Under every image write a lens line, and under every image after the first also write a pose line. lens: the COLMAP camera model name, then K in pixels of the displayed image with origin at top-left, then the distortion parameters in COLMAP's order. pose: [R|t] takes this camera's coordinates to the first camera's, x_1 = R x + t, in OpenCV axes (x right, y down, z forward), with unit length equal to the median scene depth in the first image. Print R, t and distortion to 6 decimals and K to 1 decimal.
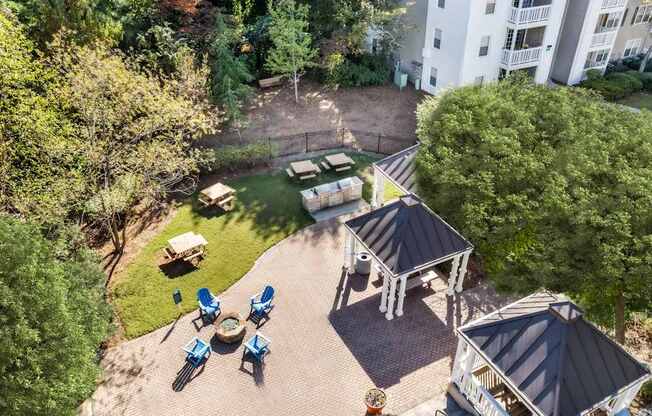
lens RADIAL K [[481.6, 0, 325.0], [0, 481.6, 194.8], [0, 0, 1]] dist [-0.013282, -0.002393]
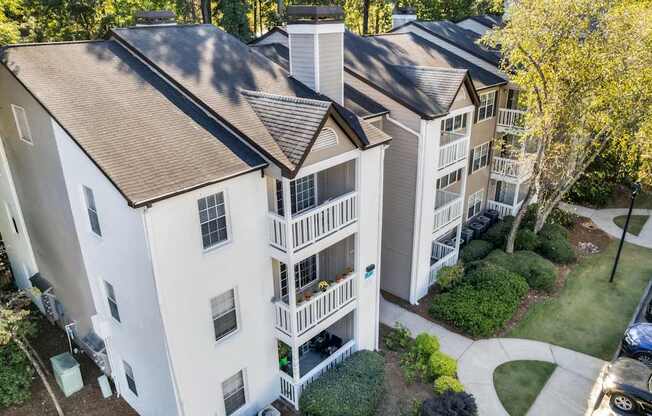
lens RADIAL K [[481.6, 0, 325.0], [0, 481.6, 194.8], [0, 0, 1]] dist [-0.013282, -0.002393]
pose [[0.936273, -0.119428, 0.330349, 0.283277], [0.191695, 0.961766, -0.195602, -0.303190], [-0.294357, 0.246463, 0.923369, 0.565432]]
